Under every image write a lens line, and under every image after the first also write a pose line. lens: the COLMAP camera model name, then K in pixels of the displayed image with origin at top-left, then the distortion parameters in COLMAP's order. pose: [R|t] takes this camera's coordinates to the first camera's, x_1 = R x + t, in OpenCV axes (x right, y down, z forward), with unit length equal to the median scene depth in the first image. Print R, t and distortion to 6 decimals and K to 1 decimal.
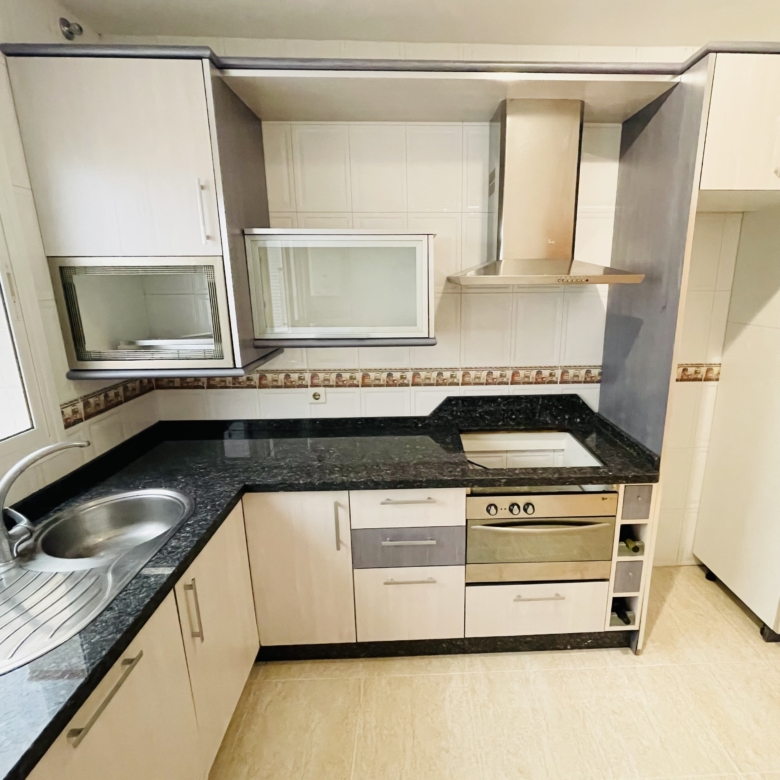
lens RADIAL K [[422.9, 0, 387.9], [0, 422.9, 384.9], [0, 0, 1]] dist [-0.008000, 0.003631]
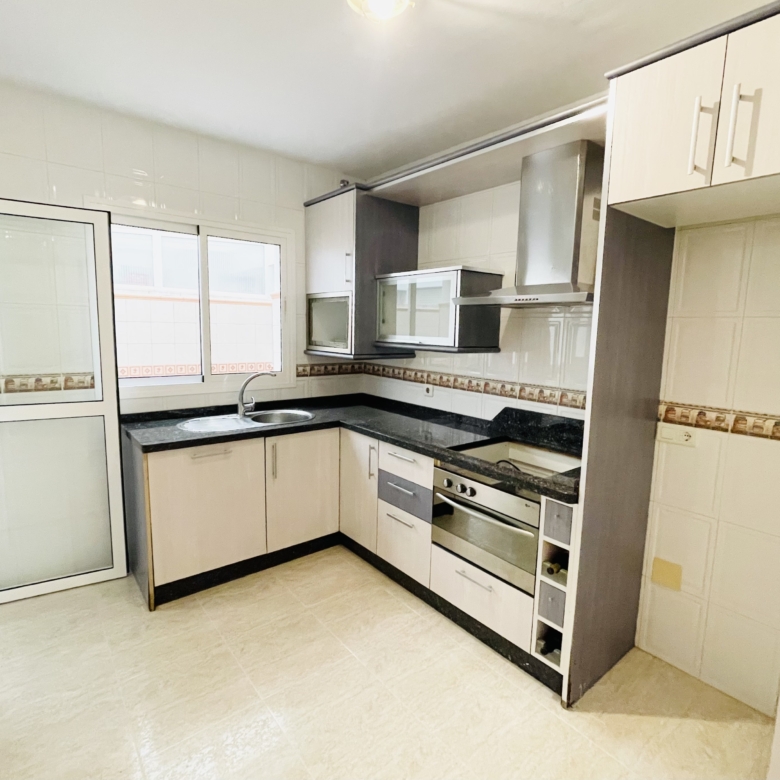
lens RADIAL K [[422.9, 0, 387.9], [0, 422.9, 384.9], [0, 0, 1]] dist [-0.008000, 0.003631]
pose [[0.627310, 0.131953, -0.767509, 0.996744], [-0.215390, 0.976494, -0.008162, 0.059693], [0.748391, 0.170434, 0.640986, 0.026806]]
